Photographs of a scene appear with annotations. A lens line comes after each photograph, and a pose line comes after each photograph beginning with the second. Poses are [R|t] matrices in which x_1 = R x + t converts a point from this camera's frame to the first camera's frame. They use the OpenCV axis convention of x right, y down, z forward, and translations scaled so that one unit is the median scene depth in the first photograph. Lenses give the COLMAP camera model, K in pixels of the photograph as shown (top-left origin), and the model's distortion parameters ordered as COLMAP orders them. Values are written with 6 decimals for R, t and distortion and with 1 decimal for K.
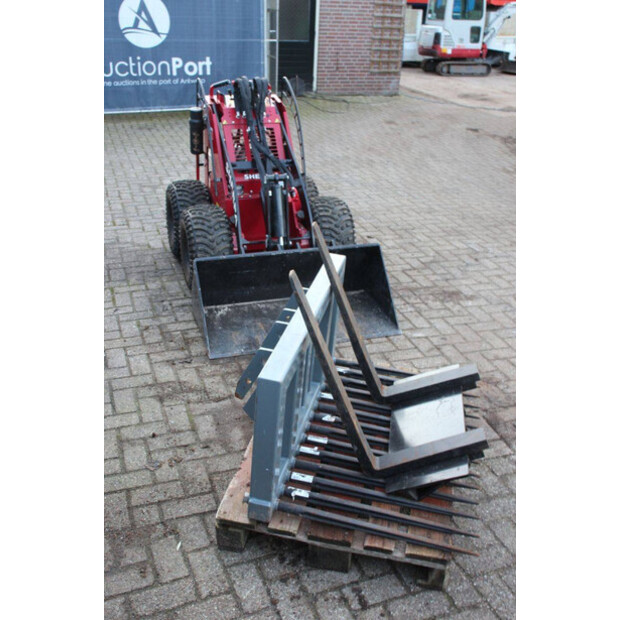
lens RADIAL K [[697.7, 0, 310.0], [0, 697.7, 310.0], [0, 0, 1]] dist [-0.001329, -0.002097]
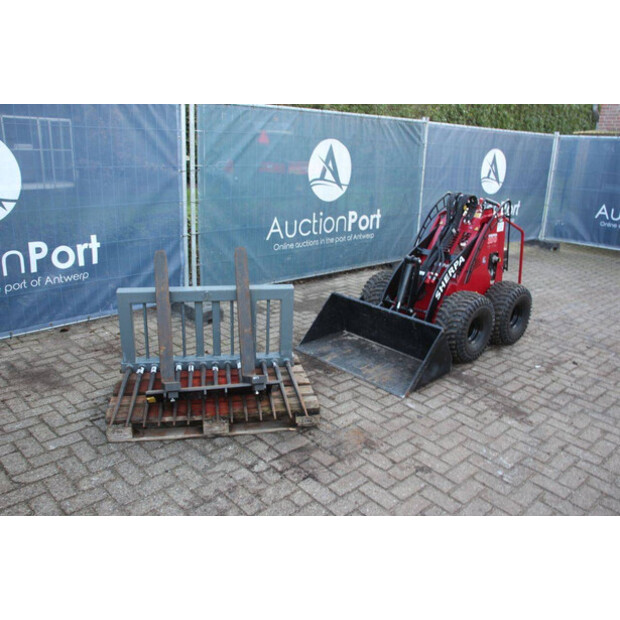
lens RADIAL K [[541.8, 0, 310.0], [0, 541.8, 310.0], [0, 0, 1]] dist [-0.153447, 0.139614]
pose [[0.392509, 0.260844, -0.881984, 0.749224], [-0.412491, 0.907018, 0.084677, -0.101400], [0.822063, 0.330574, 0.463609, 0.374500]]
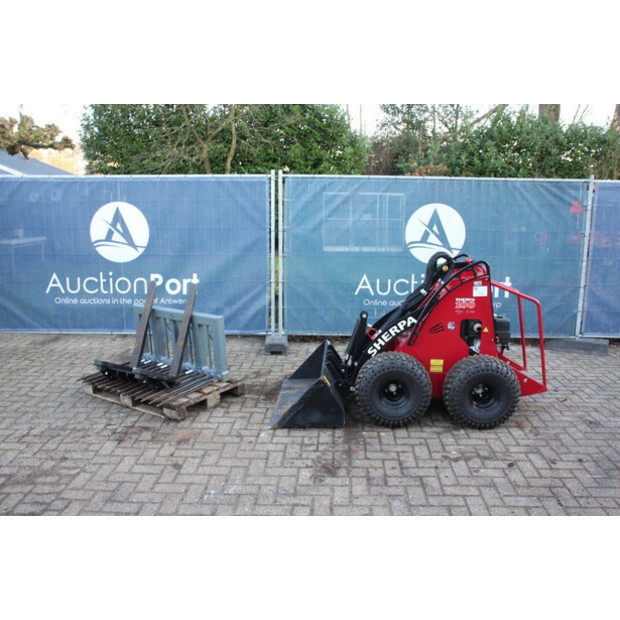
lens RADIAL K [[541.8, 0, 310.0], [0, 541.8, 310.0], [0, 0, 1]] dist [-0.153447, 0.139614]
pose [[-0.373650, 0.143010, -0.916479, 0.890512], [-0.406329, 0.862963, 0.300319, -0.438927], [0.833836, 0.484606, -0.264337, 1.111760]]
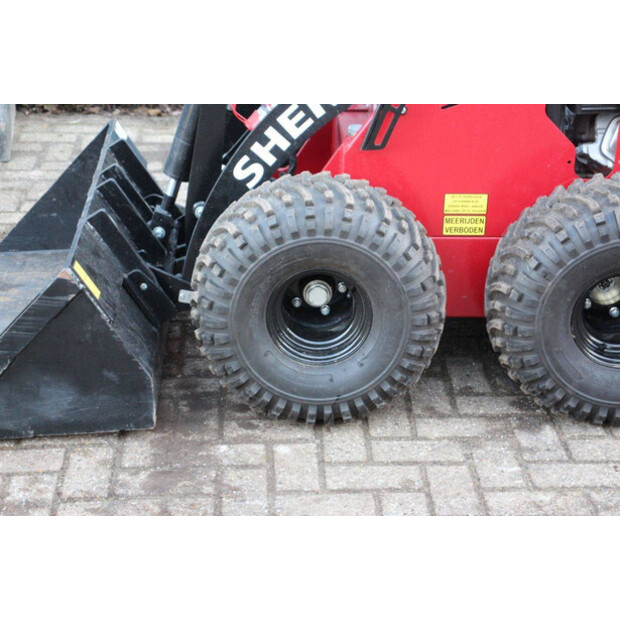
lens RADIAL K [[1469.5, 0, 310.0], [0, 1469.5, 310.0], [0, 0, 1]] dist [0.385274, 0.631246]
pose [[-0.284599, 0.349075, -0.892832, 0.692208], [-0.419644, 0.792008, 0.443421, -0.431981], [0.861917, 0.500870, -0.078917, 1.111524]]
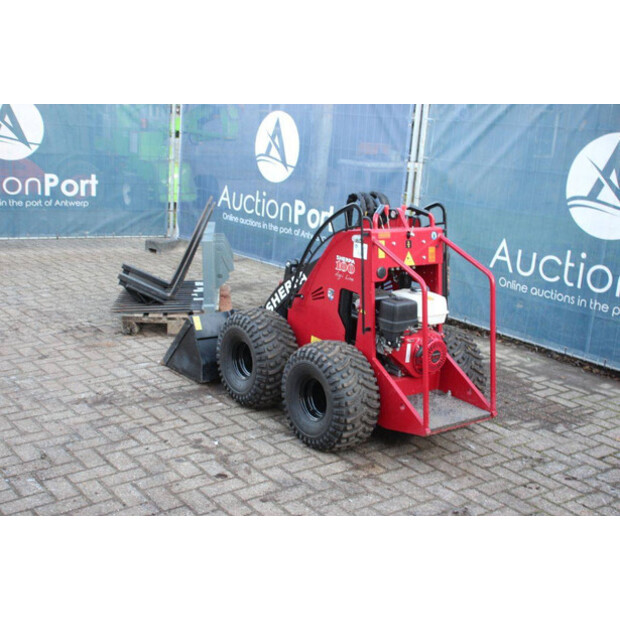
lens RADIAL K [[785.5, 0, 310.0], [0, 785.5, 310.0], [0, 0, 1]] dist [0.005924, 0.046204]
pose [[-0.943335, -0.015656, -0.331471, 0.297110], [-0.220863, 0.775128, 0.591943, -0.774122], [0.247665, 0.631610, -0.734664, 1.780302]]
